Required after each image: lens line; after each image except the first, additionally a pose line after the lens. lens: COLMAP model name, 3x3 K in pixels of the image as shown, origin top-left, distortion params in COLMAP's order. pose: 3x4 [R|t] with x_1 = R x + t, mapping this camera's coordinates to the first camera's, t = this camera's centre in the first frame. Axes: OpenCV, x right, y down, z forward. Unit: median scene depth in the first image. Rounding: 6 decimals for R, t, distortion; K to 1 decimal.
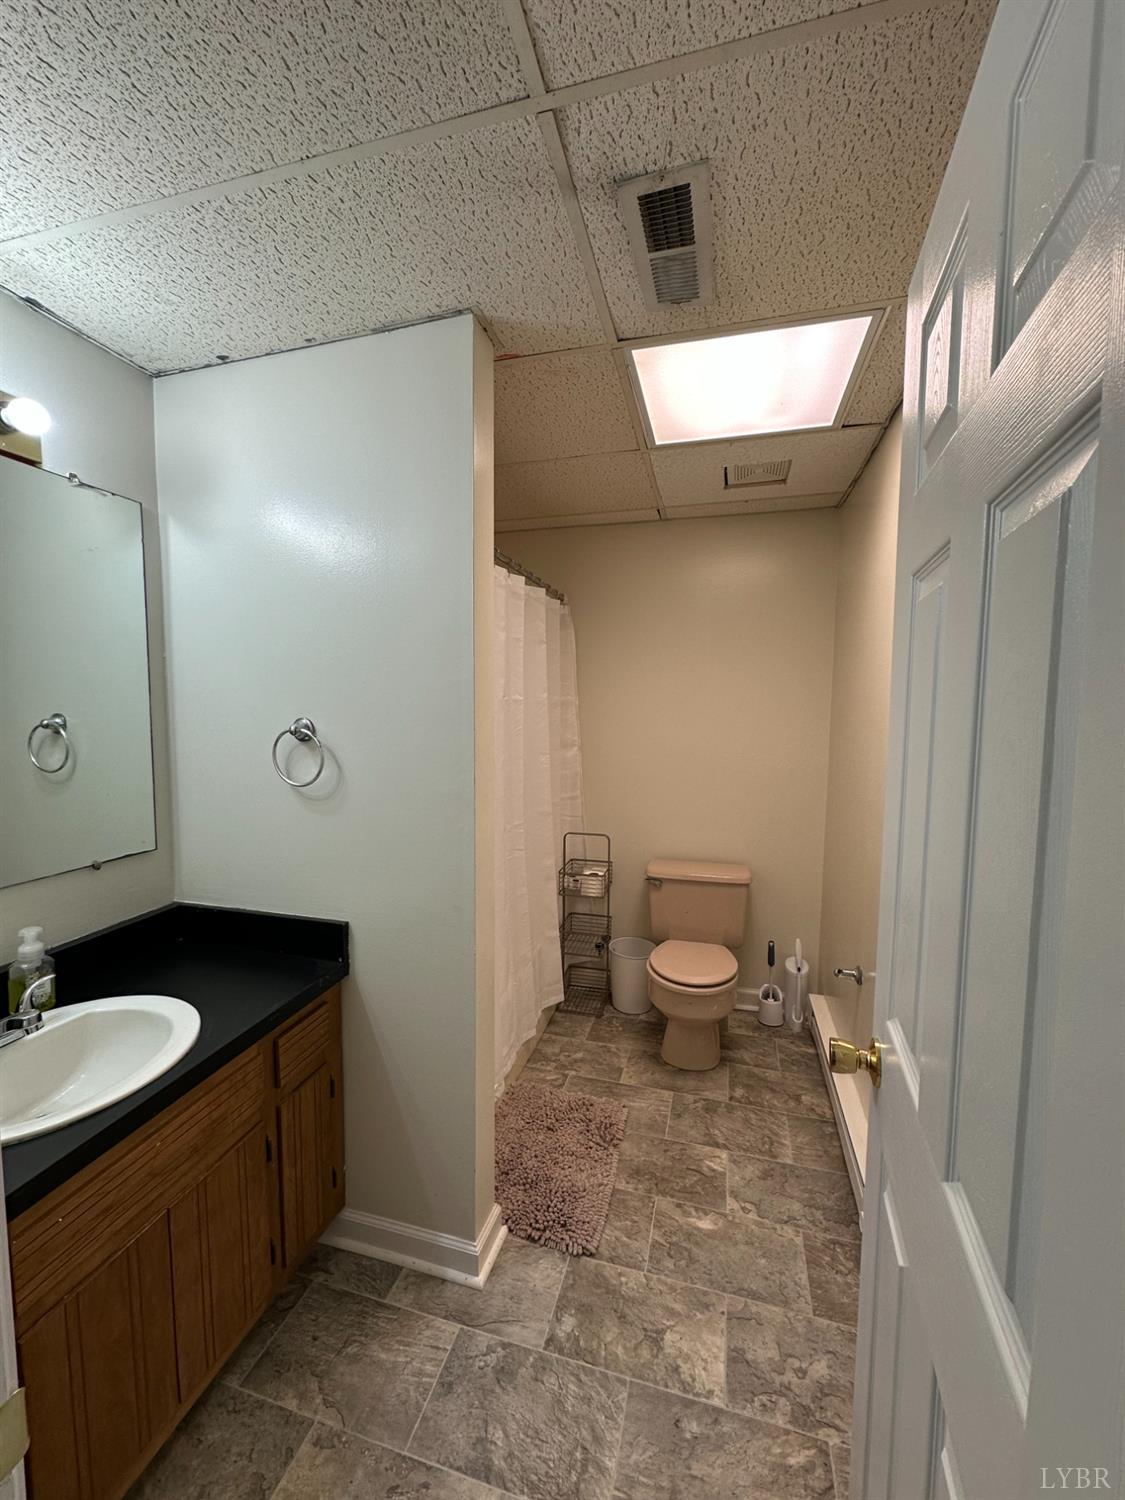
lens RADIAL K [[597.3, 0, 561.6], [0, 597.3, 751.1], [0, 0, 1]] dist [-0.003562, 0.000545]
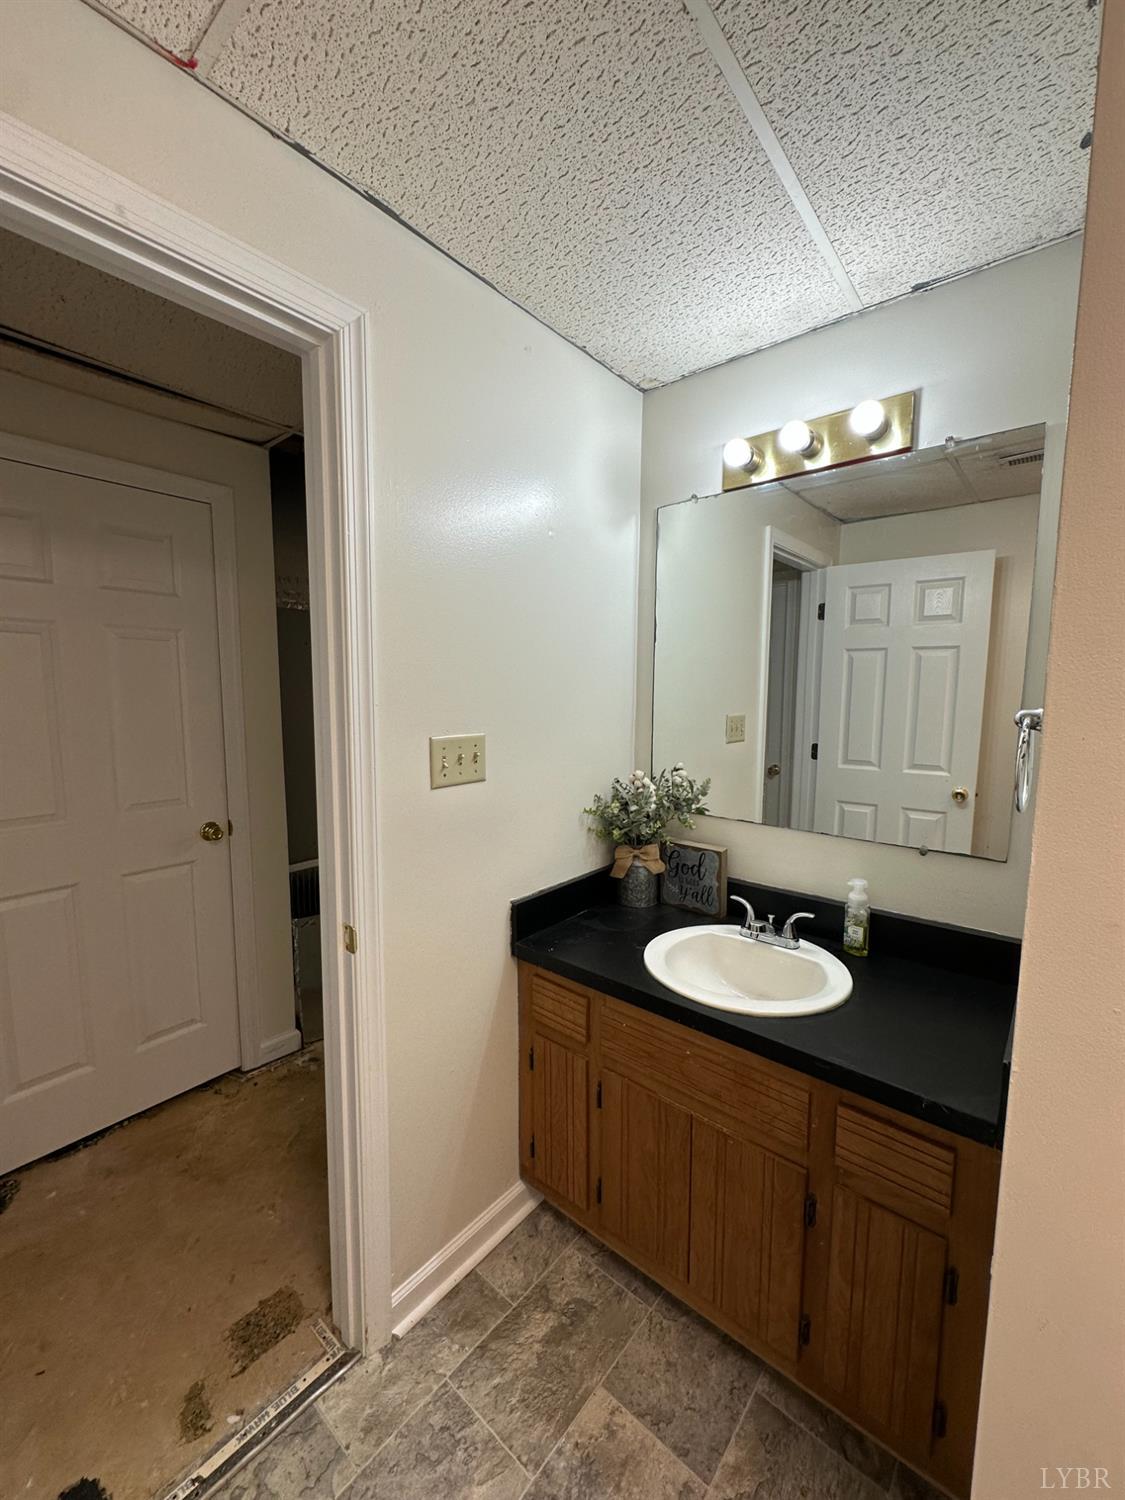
lens RADIAL K [[597.3, 0, 565.4], [0, 597.3, 750.3], [0, 0, 1]] dist [-0.003562, 0.000545]
pose [[-0.421011, 0.086807, -0.902892, 0.379475], [-0.079141, 0.988099, 0.131902, -0.058608], [0.903596, 0.126988, -0.409131, 1.027687]]
